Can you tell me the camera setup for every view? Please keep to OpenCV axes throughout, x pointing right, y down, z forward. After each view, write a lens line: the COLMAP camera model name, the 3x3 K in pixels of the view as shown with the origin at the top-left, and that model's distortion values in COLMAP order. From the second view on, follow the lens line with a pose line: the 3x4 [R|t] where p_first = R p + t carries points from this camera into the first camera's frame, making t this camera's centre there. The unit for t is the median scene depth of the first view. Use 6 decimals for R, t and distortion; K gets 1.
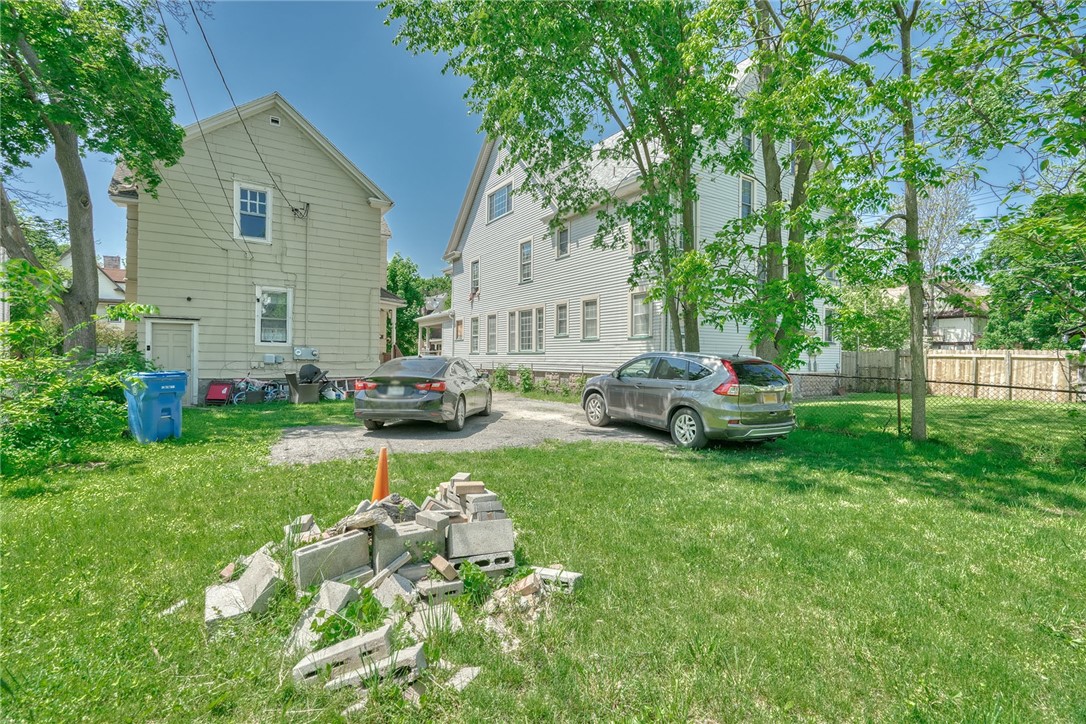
lens RADIAL K [[500.5, 0, 540.2], [0, 500.5, 363.7], [0, 0, 1]] dist [-0.001785, 0.001537]
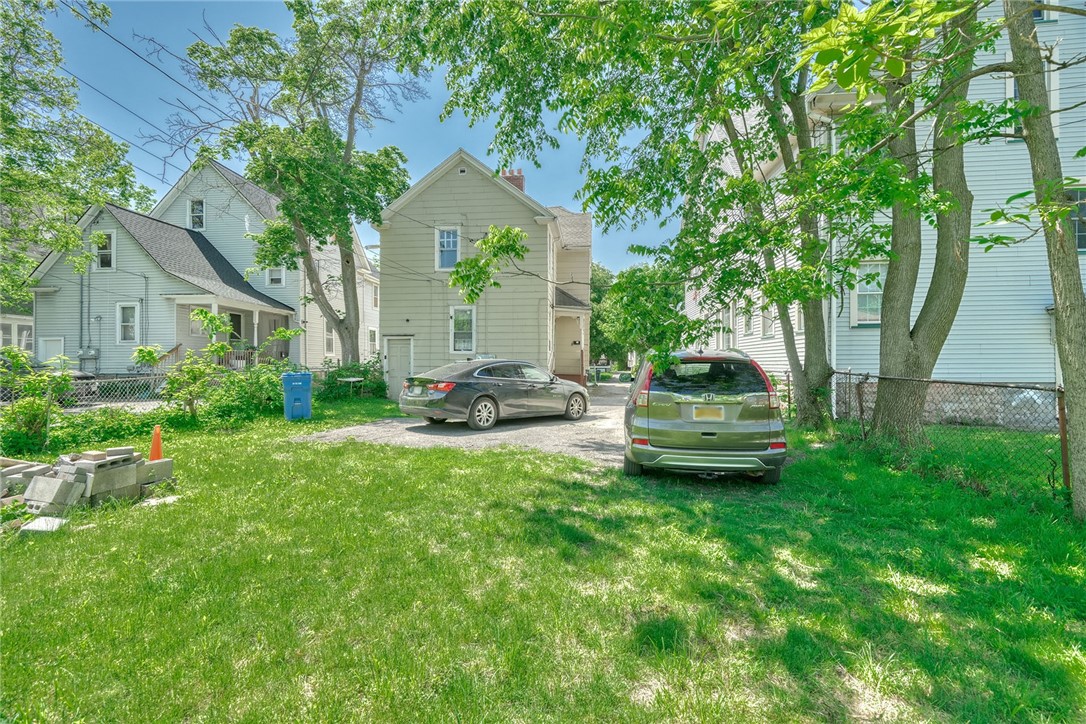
lens RADIAL K [[500.5, 0, 540.3], [0, 500.5, 360.5], [0, 0, 1]] dist [-0.001785, 0.001537]
pose [[0.775190, -0.015766, -0.631531, 0.393520], [0.003743, 0.999786, -0.020365, 0.006599], [0.631717, 0.013423, 0.775083, 0.174070]]
